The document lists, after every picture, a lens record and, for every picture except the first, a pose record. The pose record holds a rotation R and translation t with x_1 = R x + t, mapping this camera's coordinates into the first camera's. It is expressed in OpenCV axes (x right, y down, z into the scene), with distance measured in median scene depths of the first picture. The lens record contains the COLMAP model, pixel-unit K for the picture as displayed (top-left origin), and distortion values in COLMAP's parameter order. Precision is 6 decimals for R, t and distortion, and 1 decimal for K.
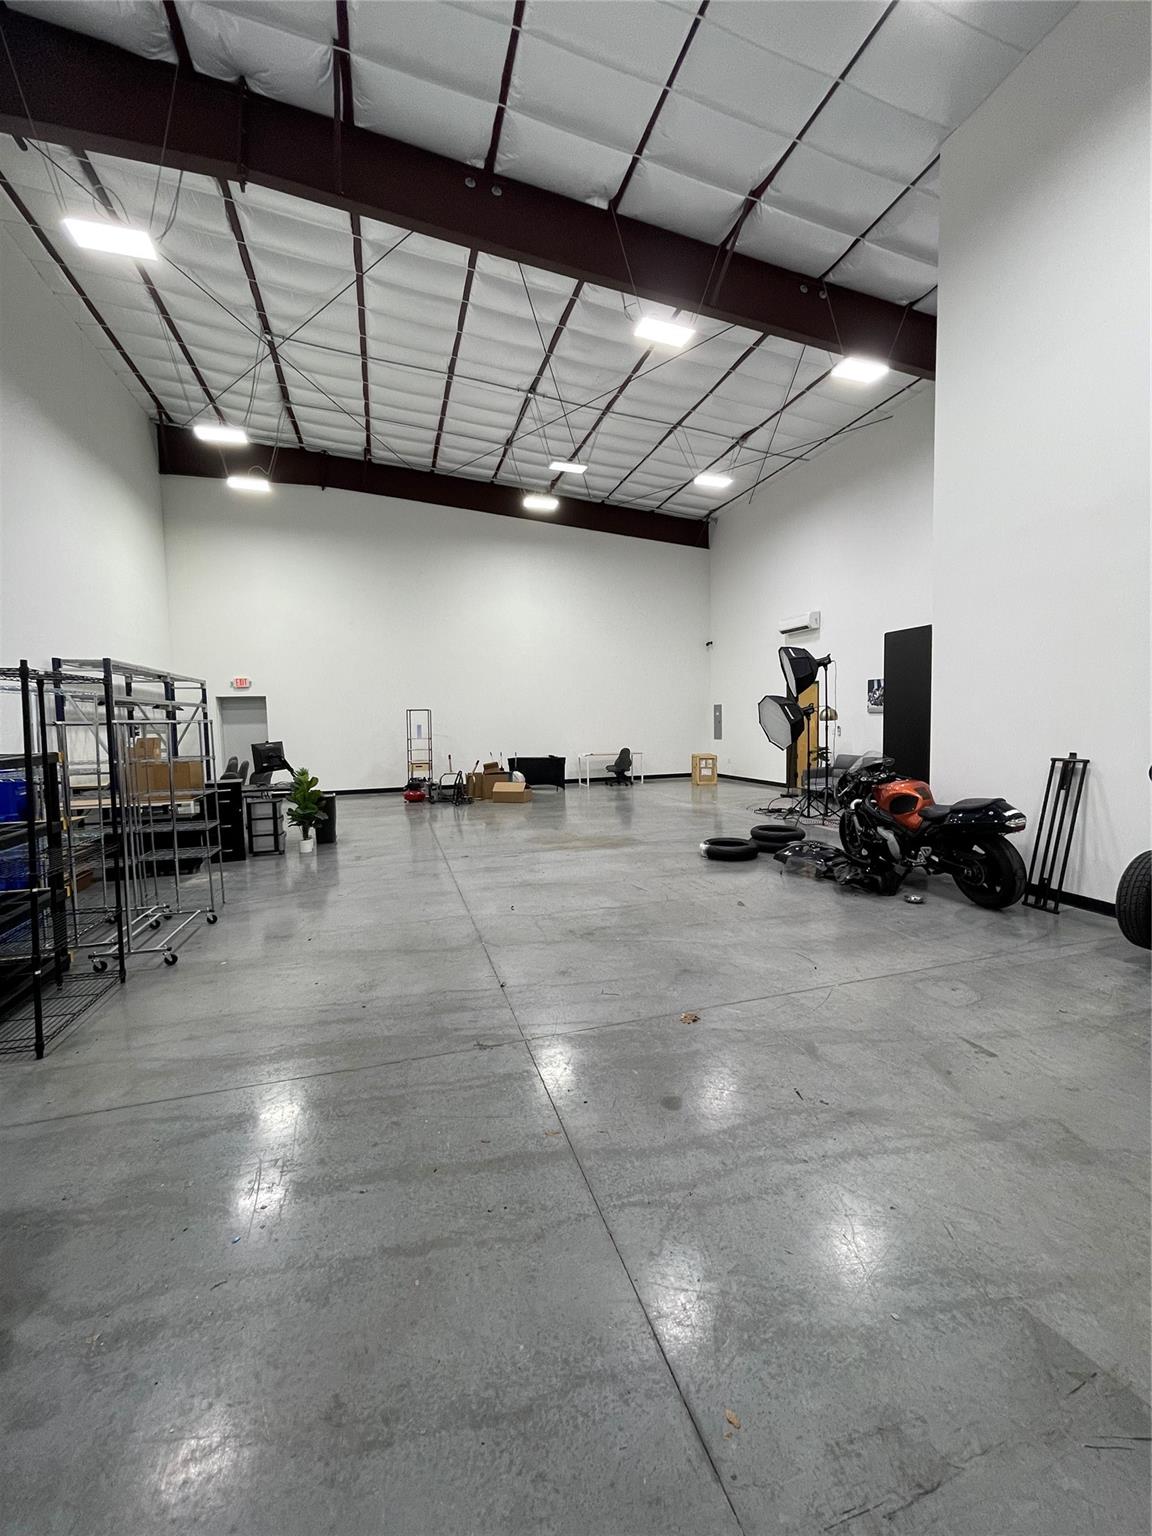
lens RADIAL K [[616.4, 0, 574.3], [0, 616.4, 761.0], [0, 0, 1]] dist [-0.006891, 0.004768]
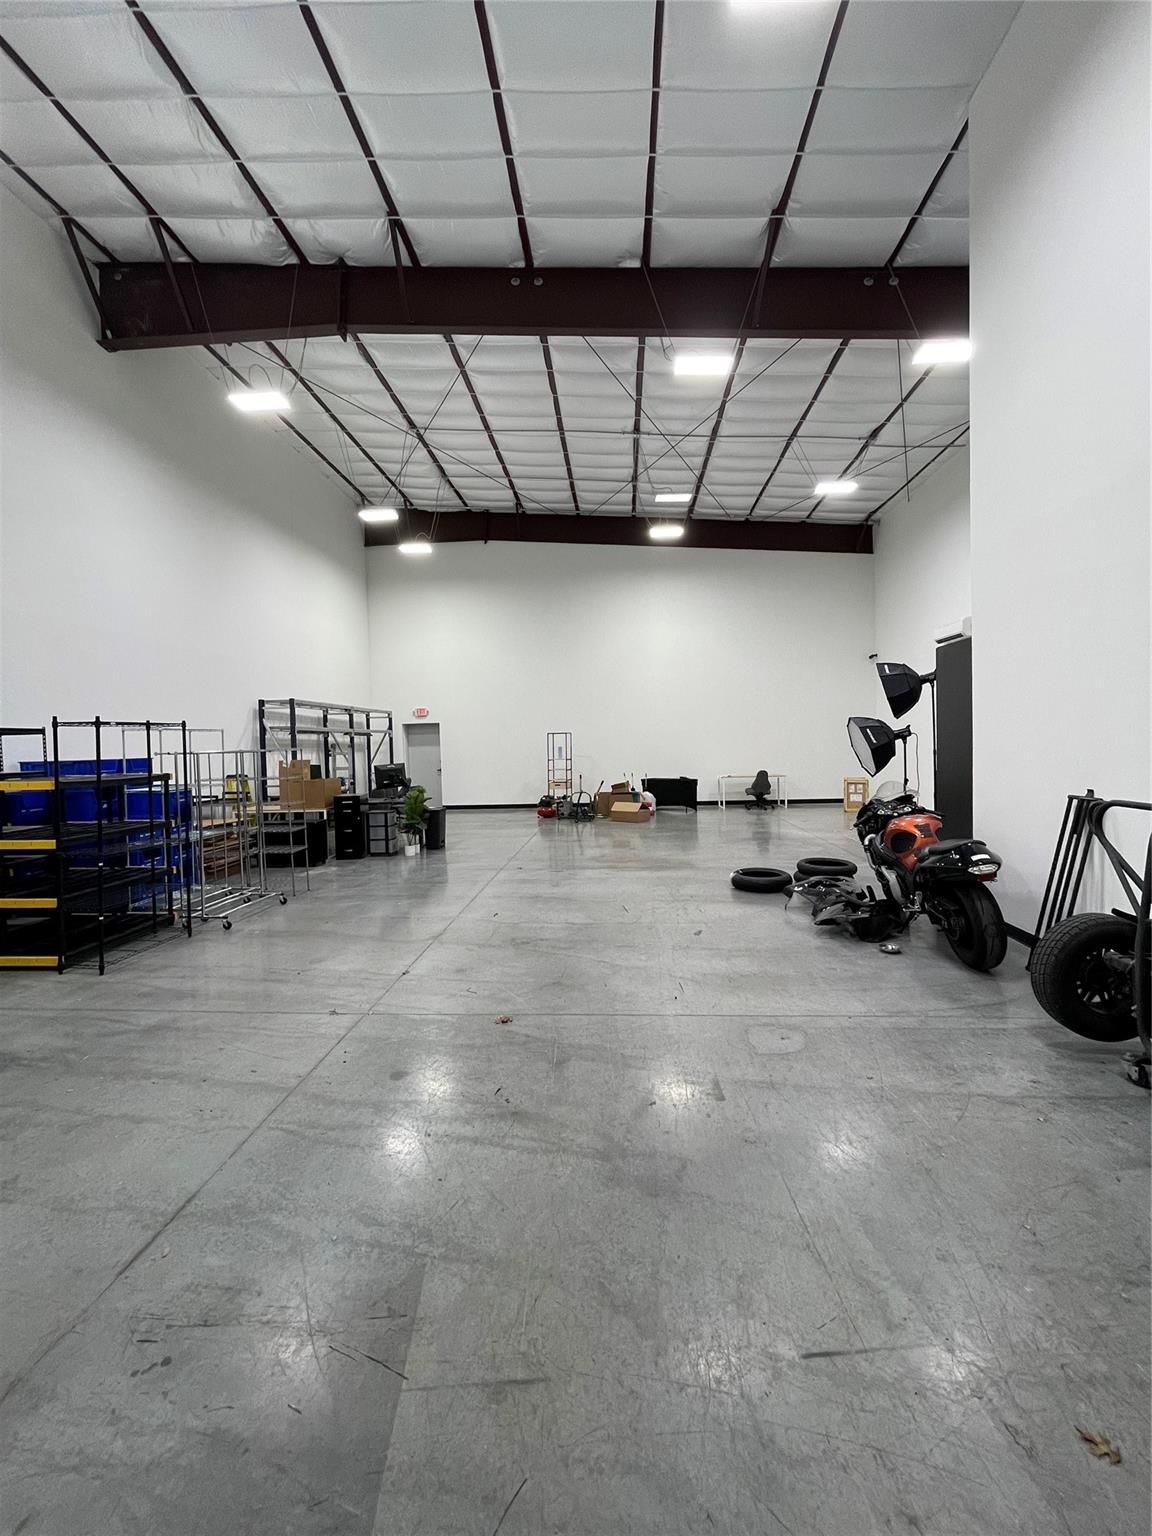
lens RADIAL K [[616.4, 0, 574.3], [0, 616.4, 761.0], [0, 0, 1]] dist [-0.006891, 0.004768]
pose [[0.932517, 0.007252, -0.361053, 0.274126], [-0.017550, 0.999527, -0.025251, -0.010903], [0.360699, 0.029883, 0.932203, -0.005928]]
